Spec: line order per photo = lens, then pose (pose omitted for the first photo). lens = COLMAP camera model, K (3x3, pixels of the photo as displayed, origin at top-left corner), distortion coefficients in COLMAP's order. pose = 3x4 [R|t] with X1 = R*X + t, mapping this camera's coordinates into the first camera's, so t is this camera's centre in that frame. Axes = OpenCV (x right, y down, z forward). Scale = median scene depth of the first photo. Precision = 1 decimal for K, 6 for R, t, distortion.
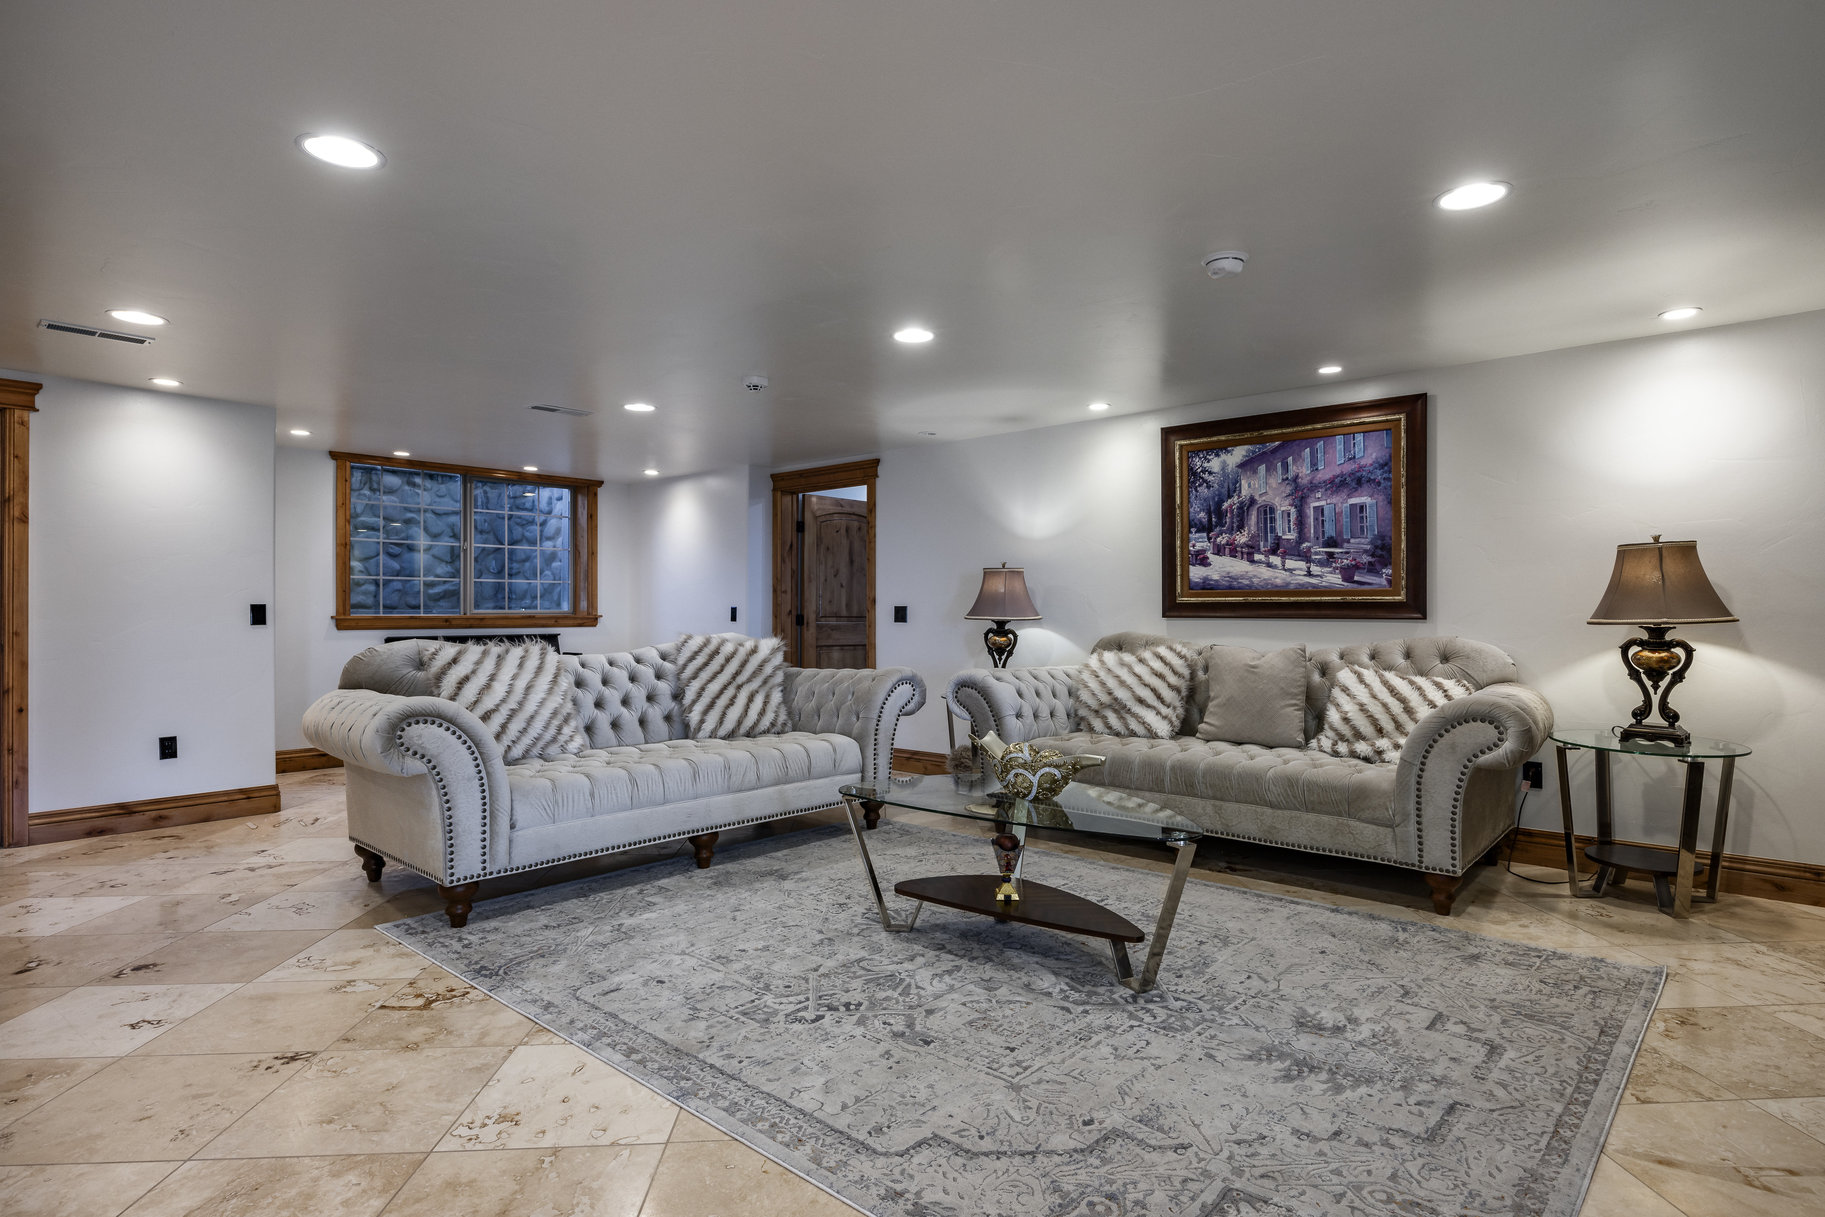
lens RADIAL K [[974.1, 0, 912.5], [0, 974.1, 608.5], [0, 0, 1]] dist [-0.000255, -0.000034]
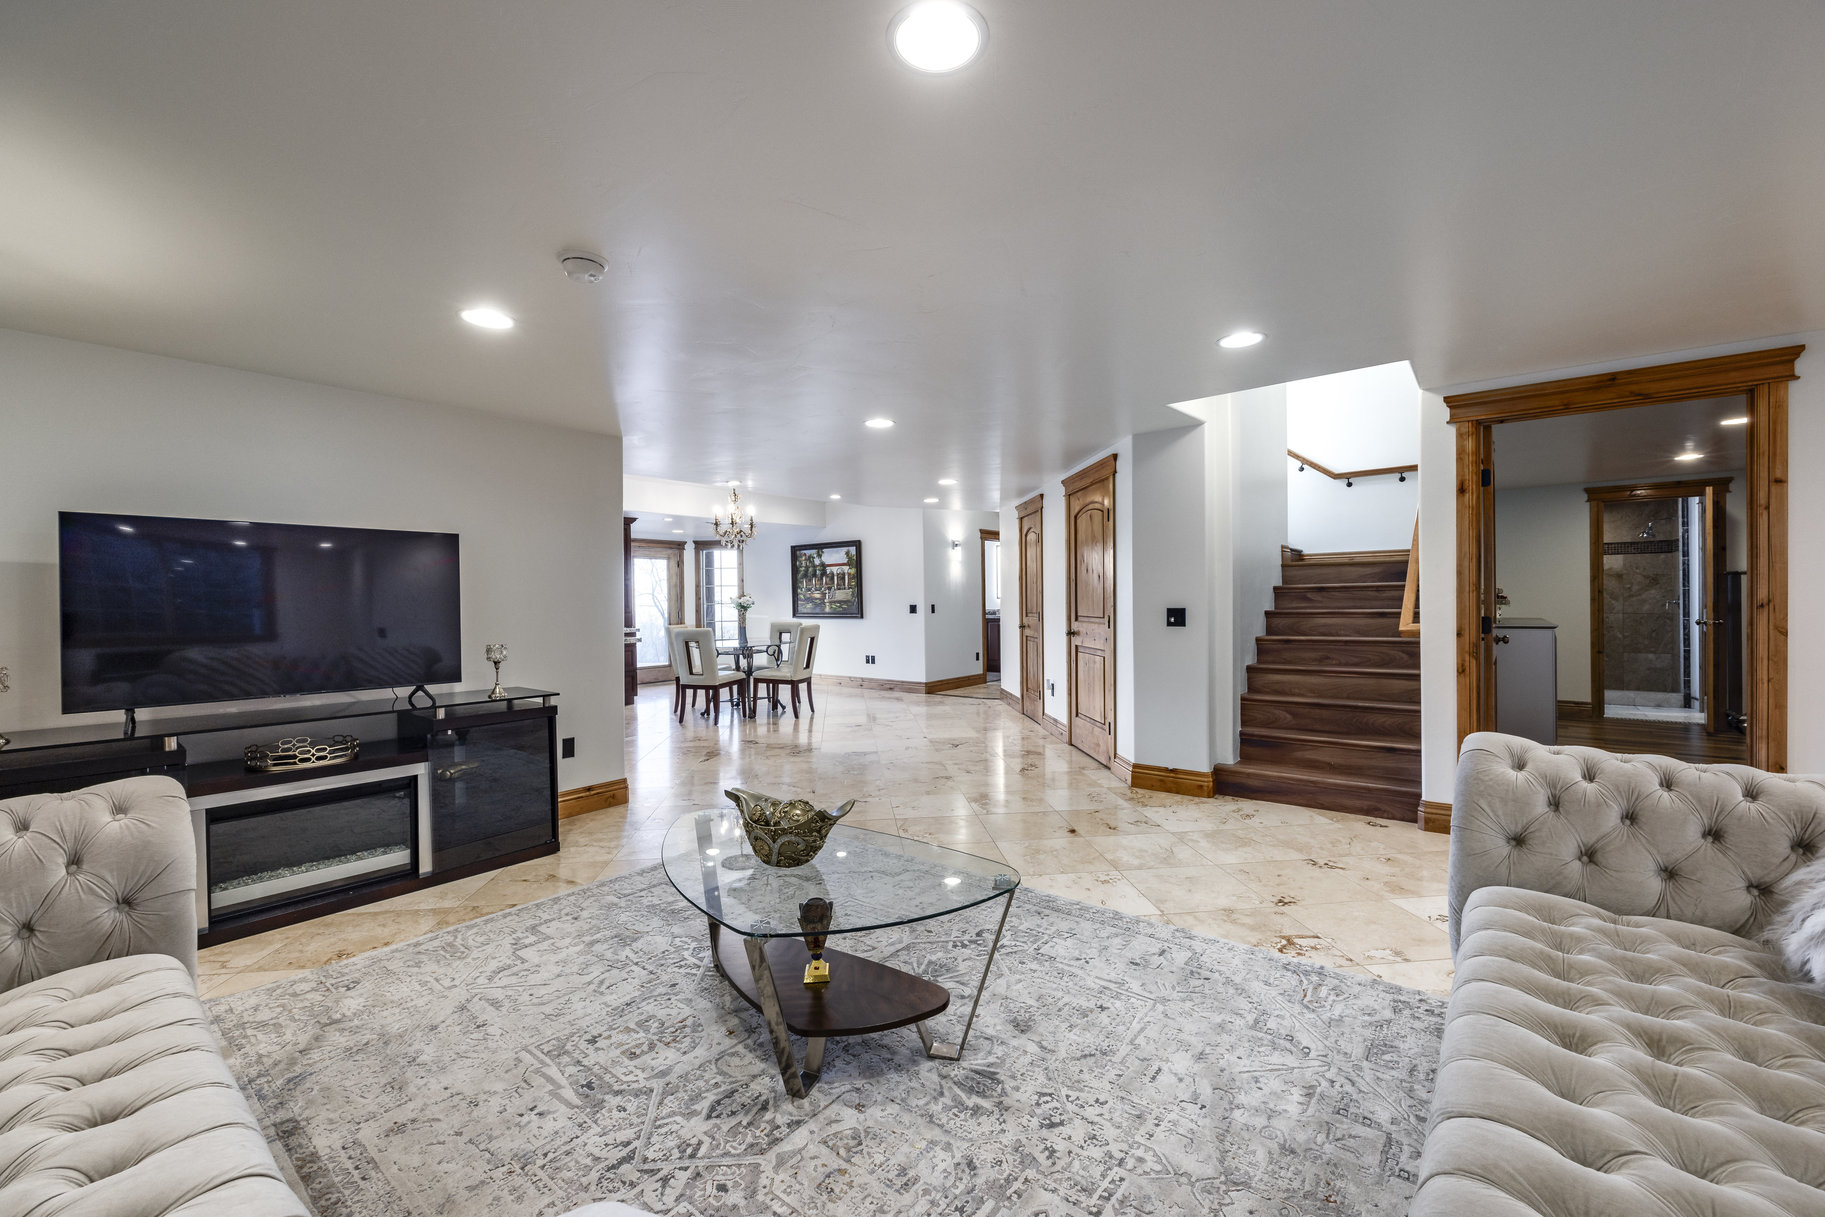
lens RADIAL K [[762.9, 0, 912.5], [0, 762.9, 608.5], [0, 0, 1]] dist [-0.001950, -0.000216]
pose [[-0.997829, 0.013662, -0.064418, 0.060732], [0.013194, 0.999883, 0.007685, -0.049234], [0.064515, 0.006818, -0.997893, 1.979369]]
